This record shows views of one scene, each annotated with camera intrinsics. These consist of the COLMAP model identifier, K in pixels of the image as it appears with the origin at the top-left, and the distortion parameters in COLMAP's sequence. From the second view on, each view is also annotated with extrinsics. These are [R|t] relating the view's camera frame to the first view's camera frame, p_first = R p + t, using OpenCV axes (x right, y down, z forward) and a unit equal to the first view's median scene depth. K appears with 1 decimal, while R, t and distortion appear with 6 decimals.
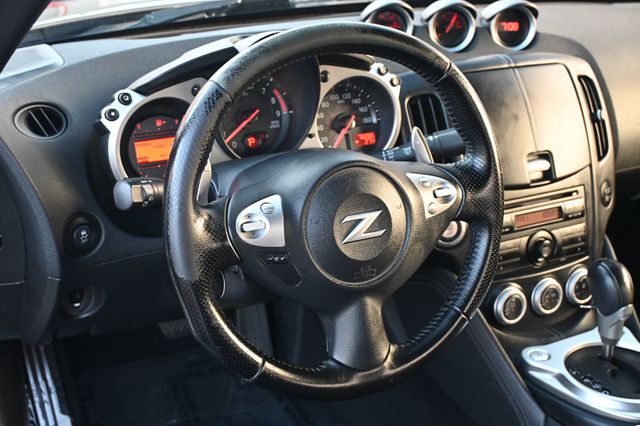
lens RADIAL K [[783.6, 0, 320.4], [0, 783.6, 212.3], [0, 0, 1]] dist [0.000313, 0.000000]
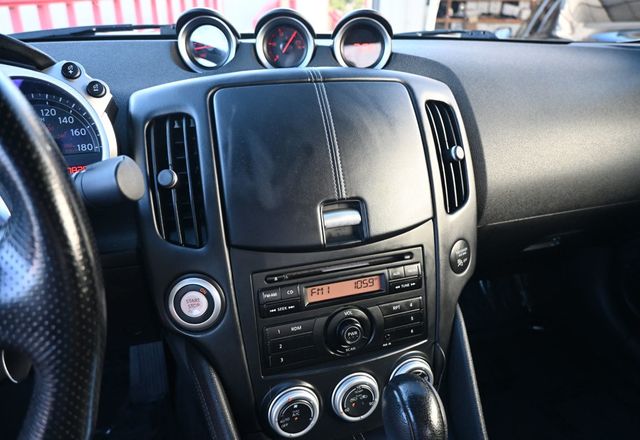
lens RADIAL K [[440.5, 0, 332.6], [0, 440.5, 219.8], [0, 0, 1]] dist [-0.015763, 0.003676]
pose [[0.988486, 0.044470, -0.144631, 0.312758], [-0.044159, 0.999010, 0.005367, -0.057778], [0.144727, 0.001082, 0.989471, 0.577850]]
